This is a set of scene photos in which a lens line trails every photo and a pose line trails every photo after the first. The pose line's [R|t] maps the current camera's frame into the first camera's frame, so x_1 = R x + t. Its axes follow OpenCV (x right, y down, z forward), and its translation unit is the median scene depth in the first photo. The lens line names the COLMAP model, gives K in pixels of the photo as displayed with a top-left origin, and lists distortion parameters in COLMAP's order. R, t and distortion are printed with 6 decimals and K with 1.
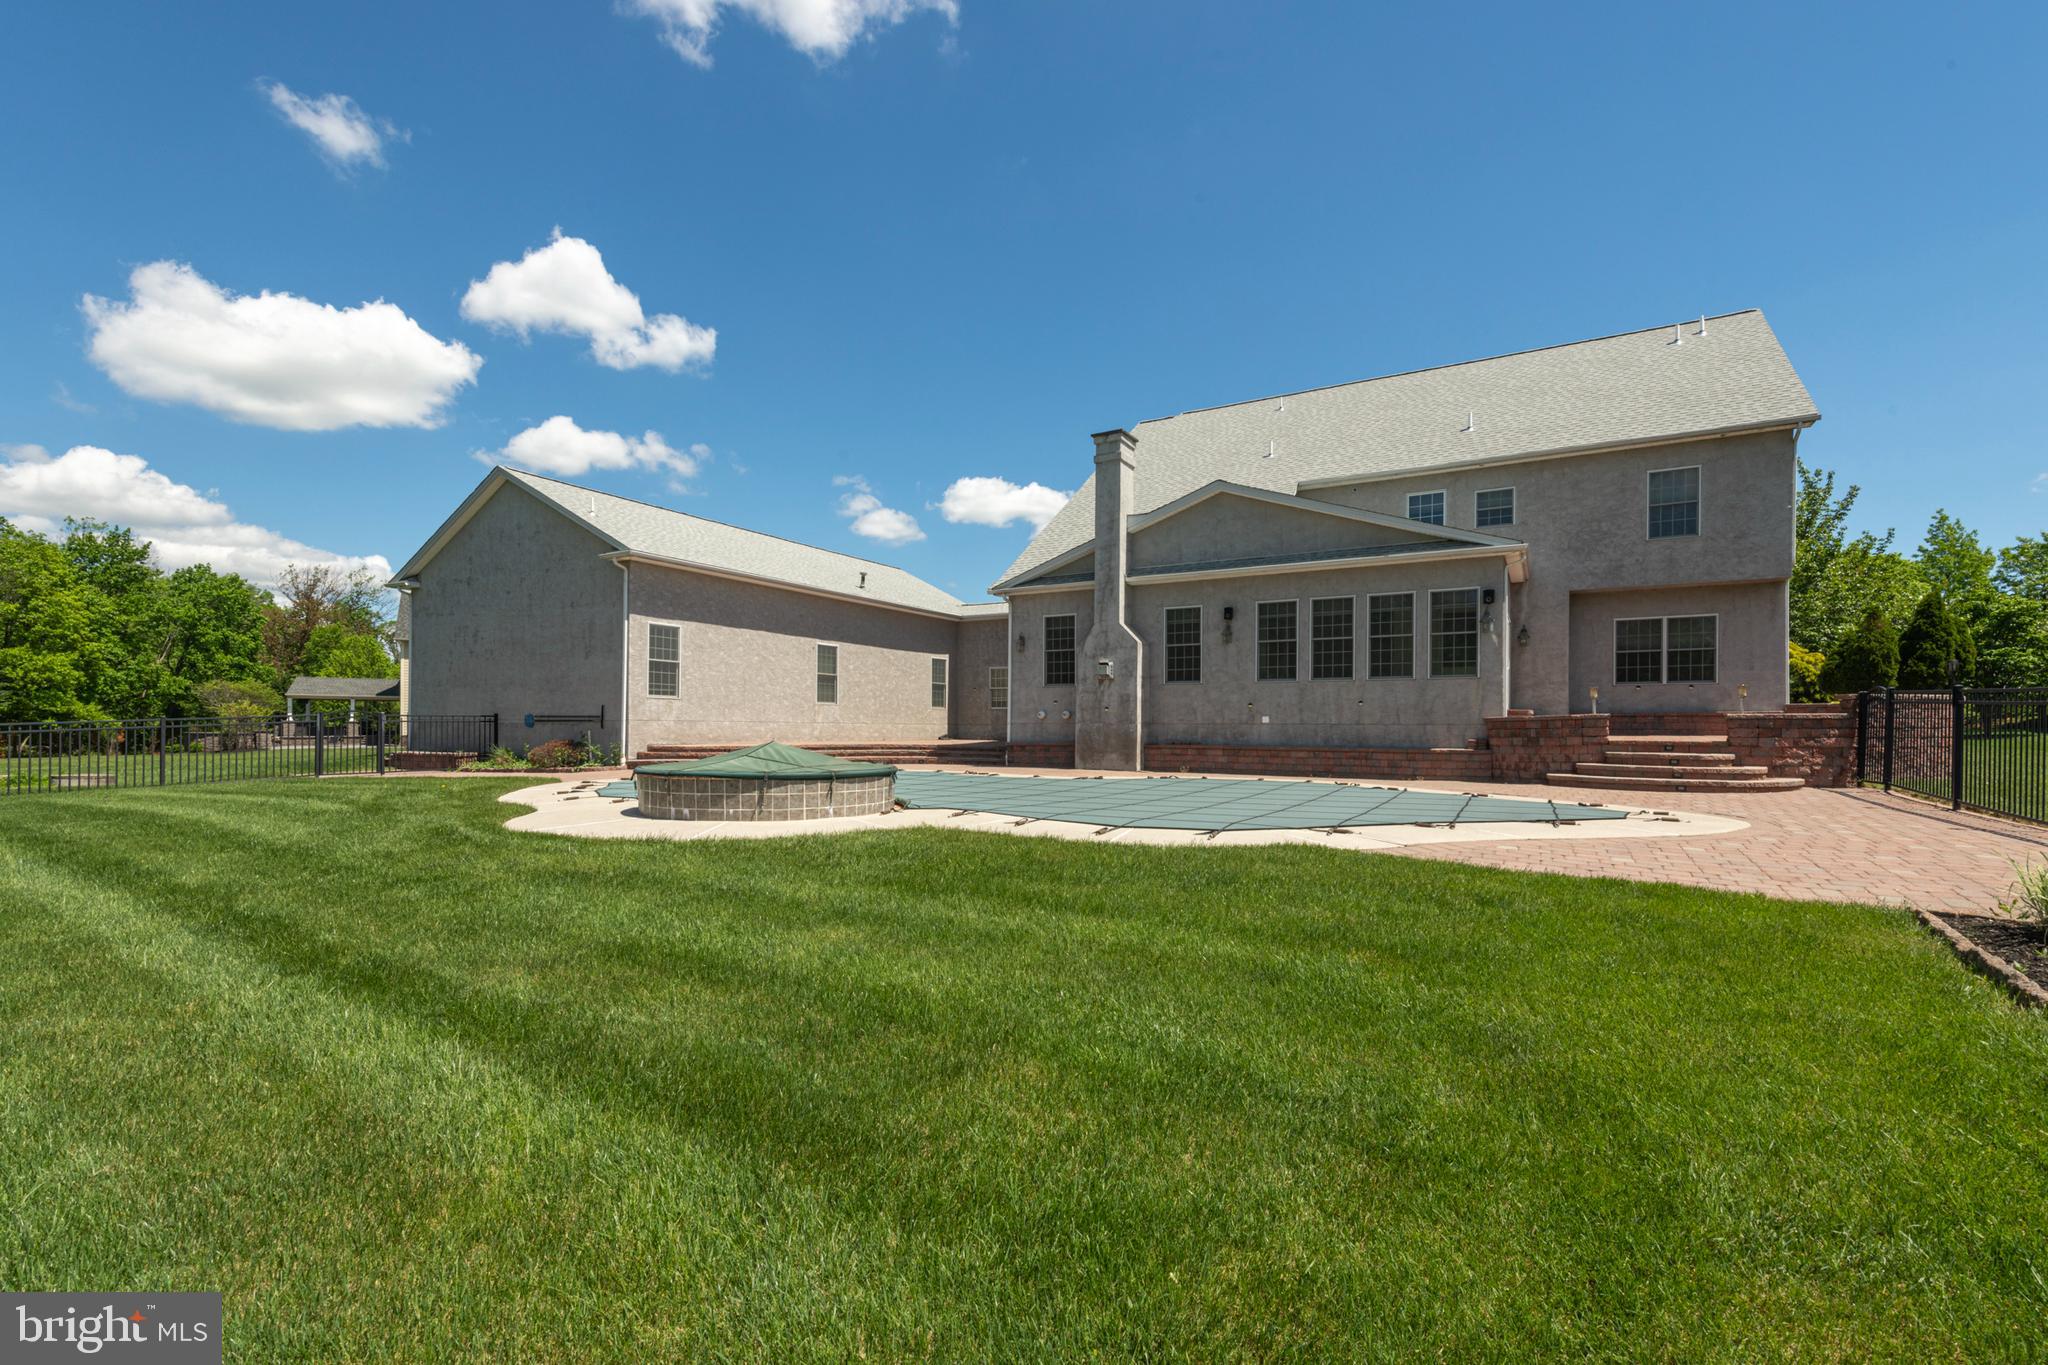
lens RADIAL K [[905.1, 0, 1027.1], [0, 905.1, 728.5], [0, 0, 1]] dist [0.003576, 0.000420]
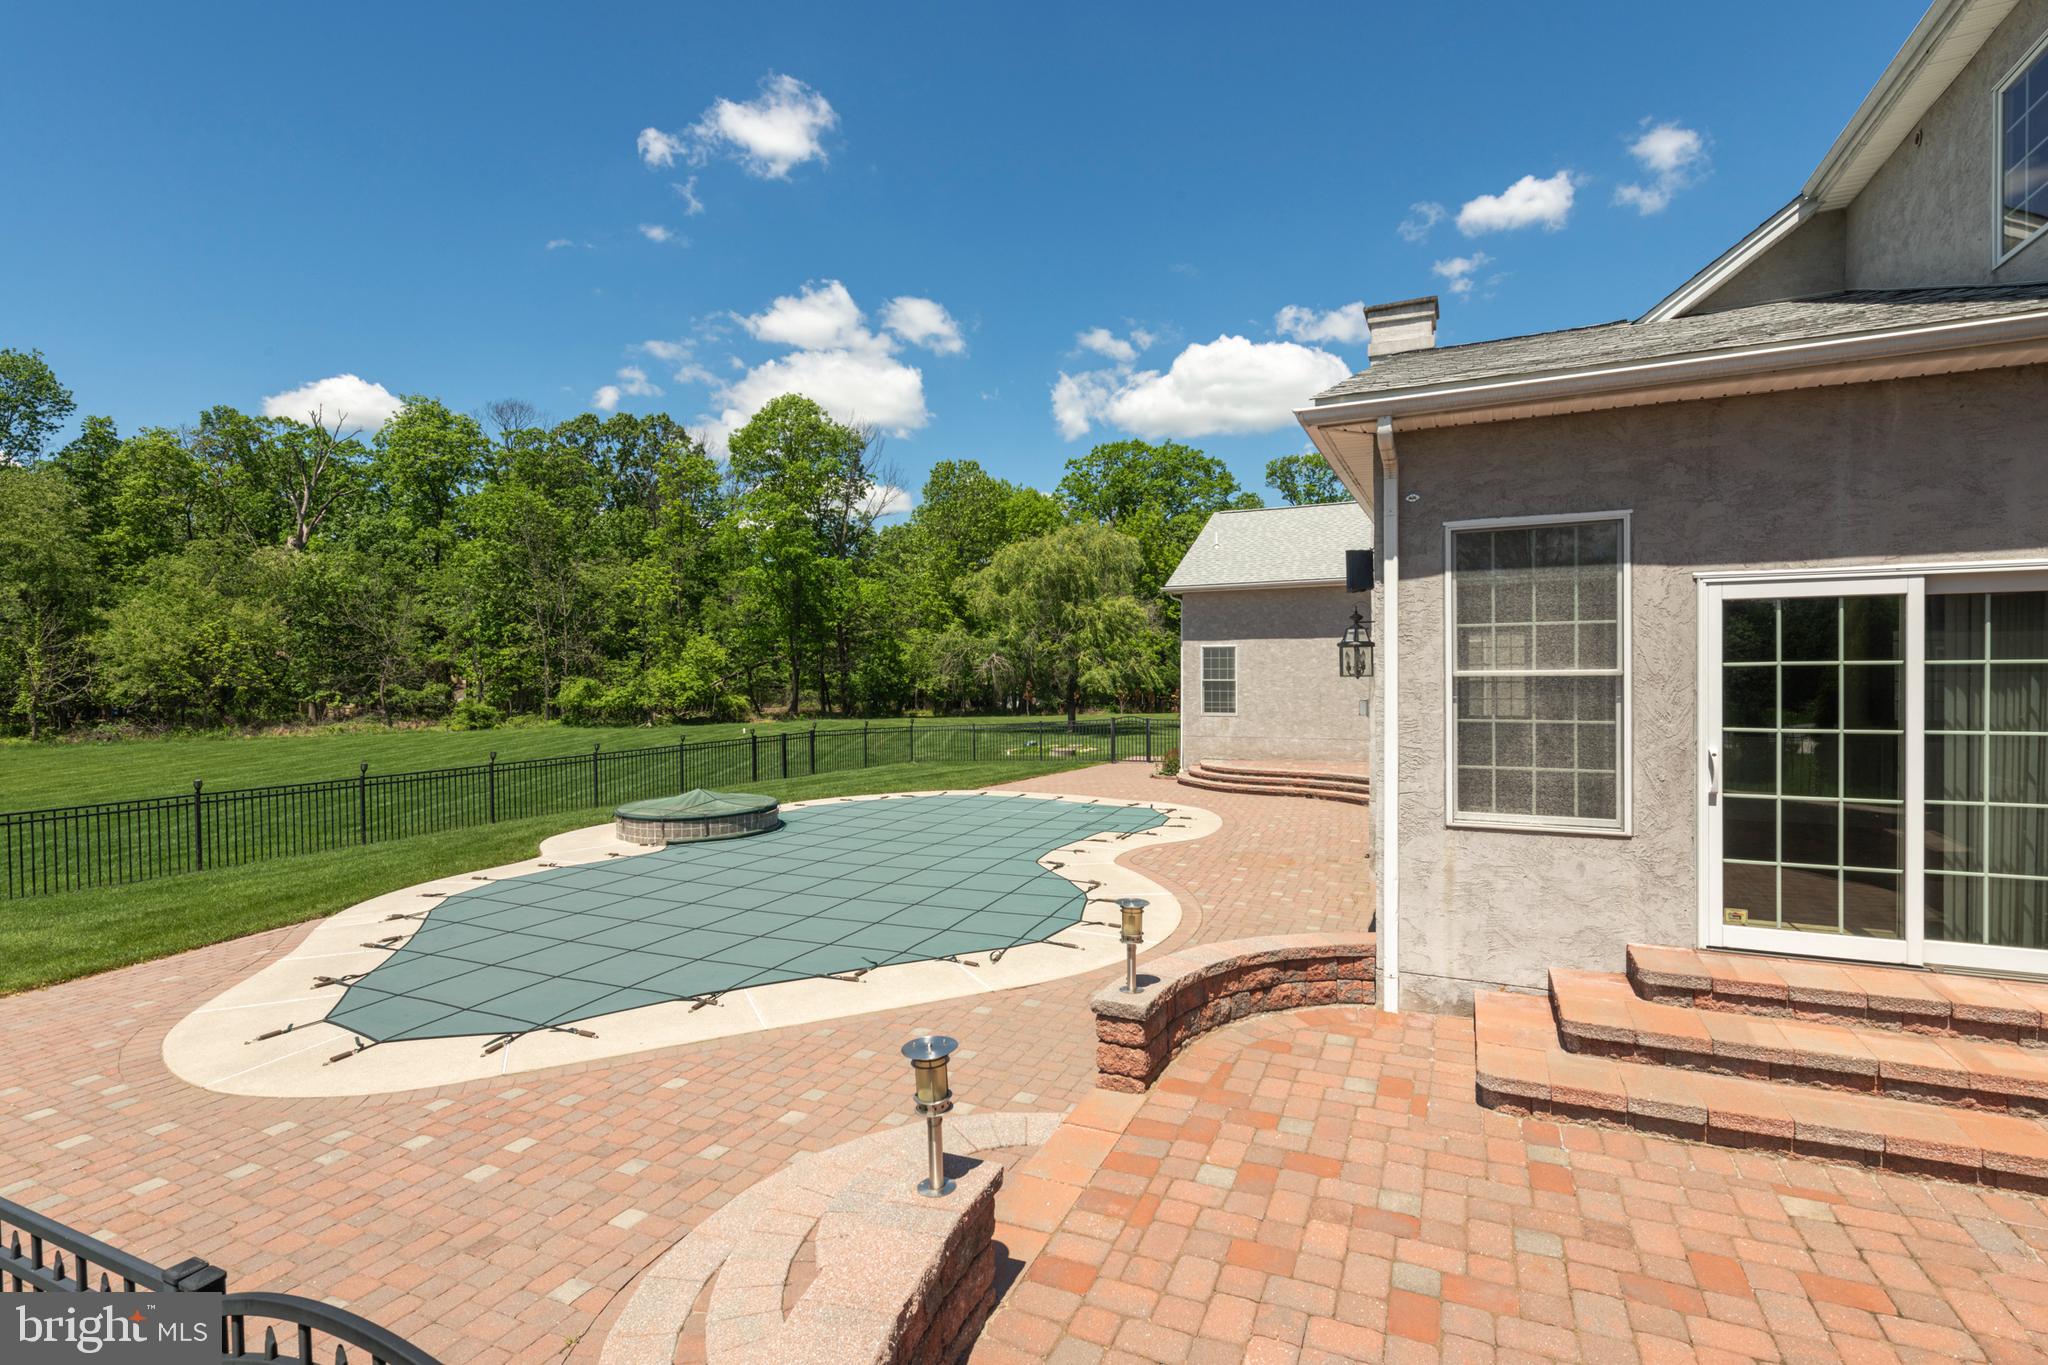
lens RADIAL K [[951.3, 0, 1030.7], [0, 951.3, 681.1], [0, 0, 1]] dist [0.005120, -0.000102]
pose [[0.072459, 0.011859, -0.997301, 0.737262], [0.011583, 0.999852, 0.012731, -0.096268], [0.997304, -0.012474, 0.072311, 0.744511]]
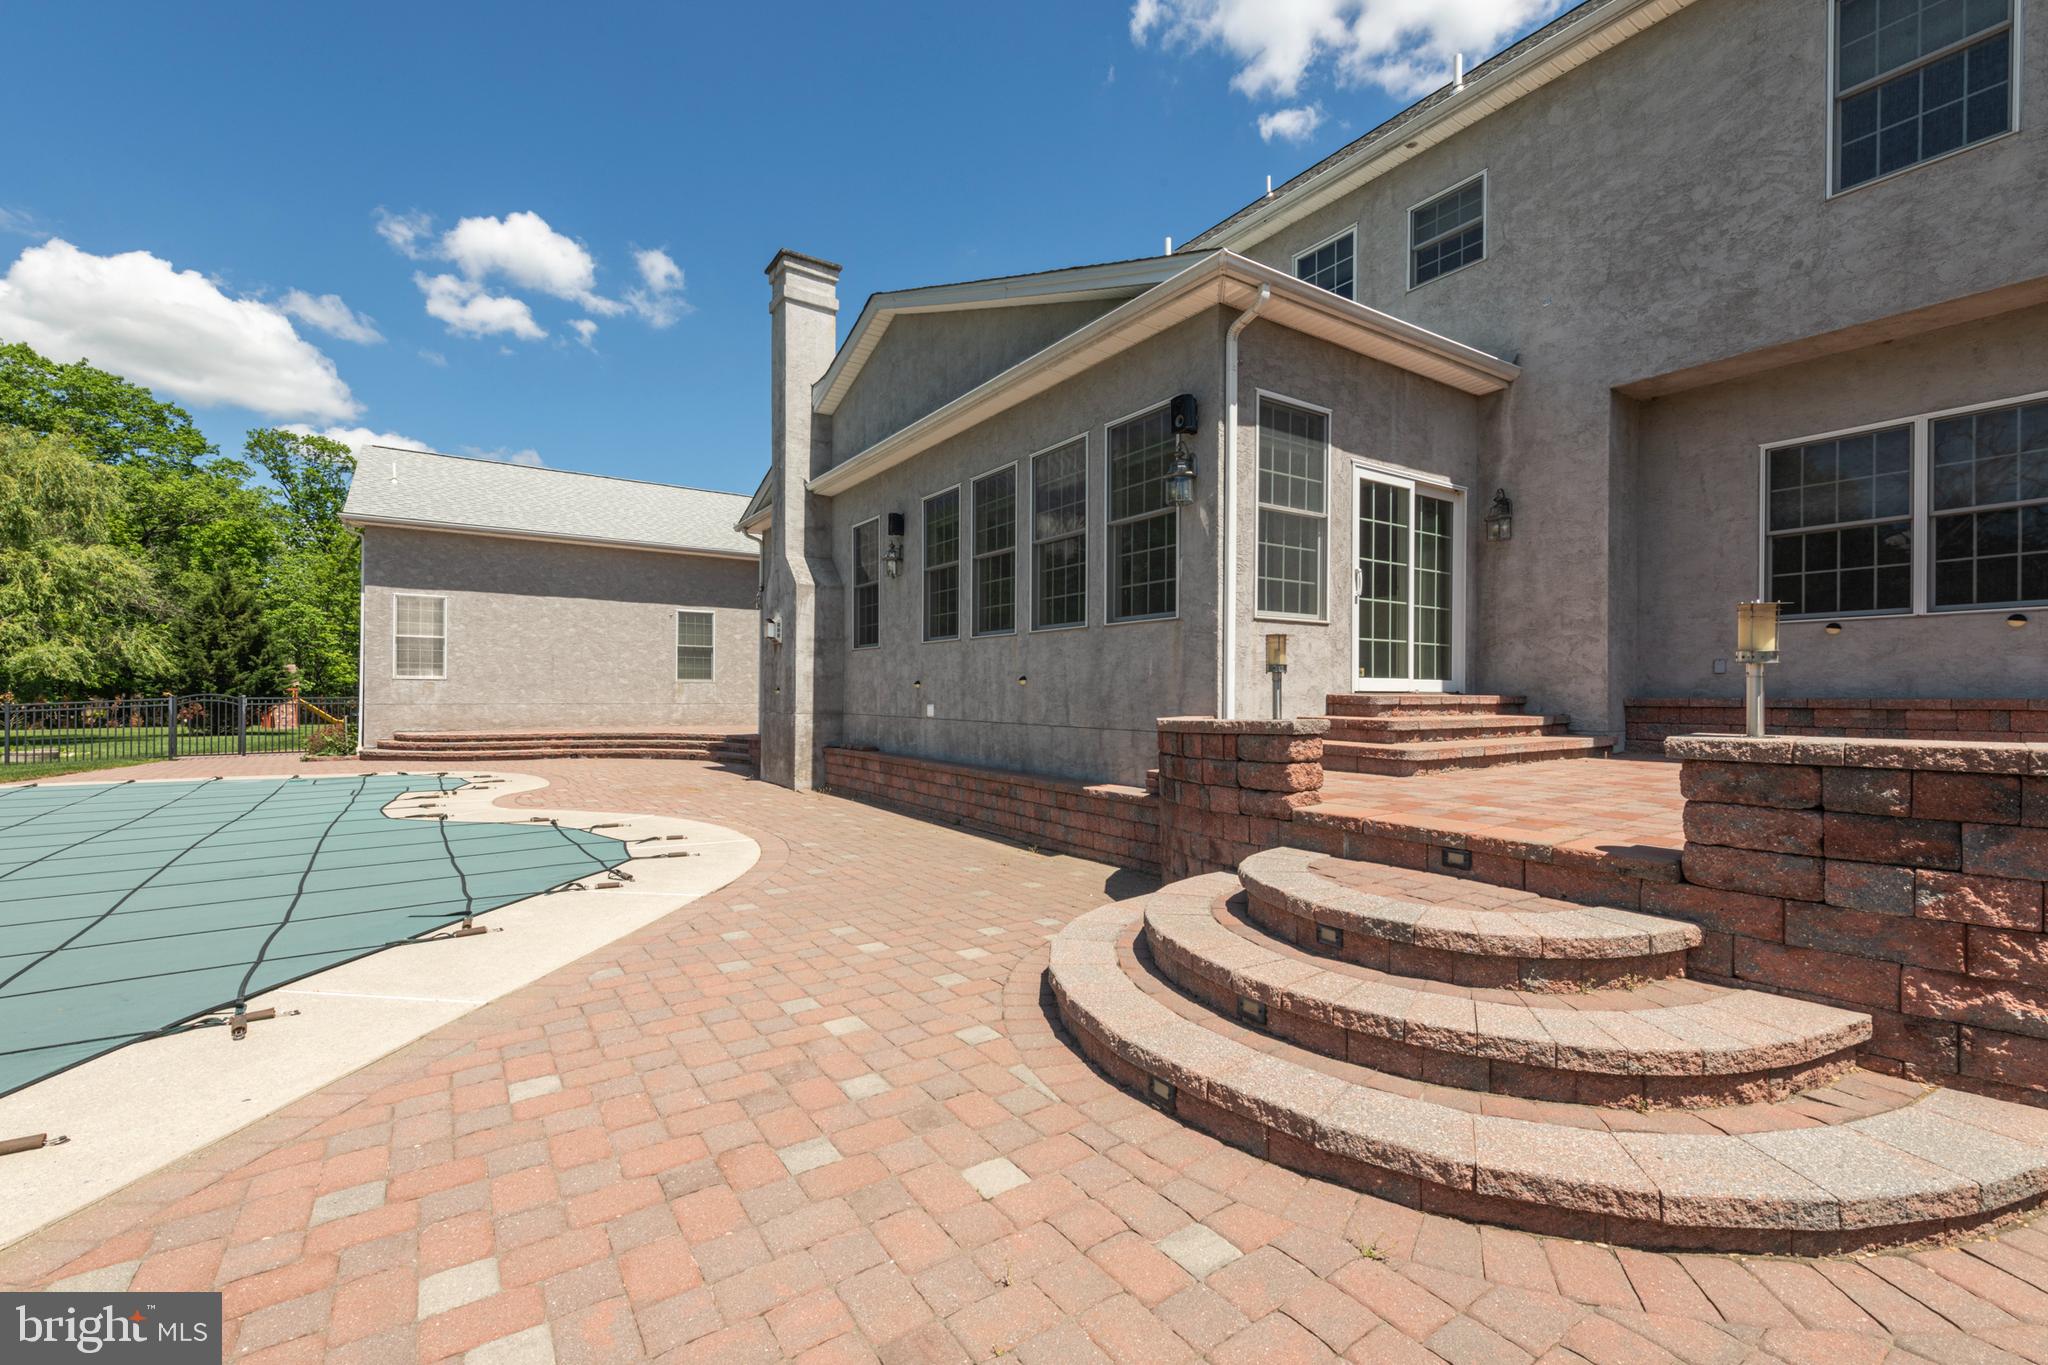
lens RADIAL K [[858.8, 0, 1020.7], [0, 858.8, 691.6], [0, 0, 1]] dist [0.004287, -0.000376]
pose [[0.891376, -0.002079, -0.453260, 0.537215], [0.000954, 0.999996, -0.002710, -0.019462], [0.453264, 0.001983, 0.891374, 0.548745]]
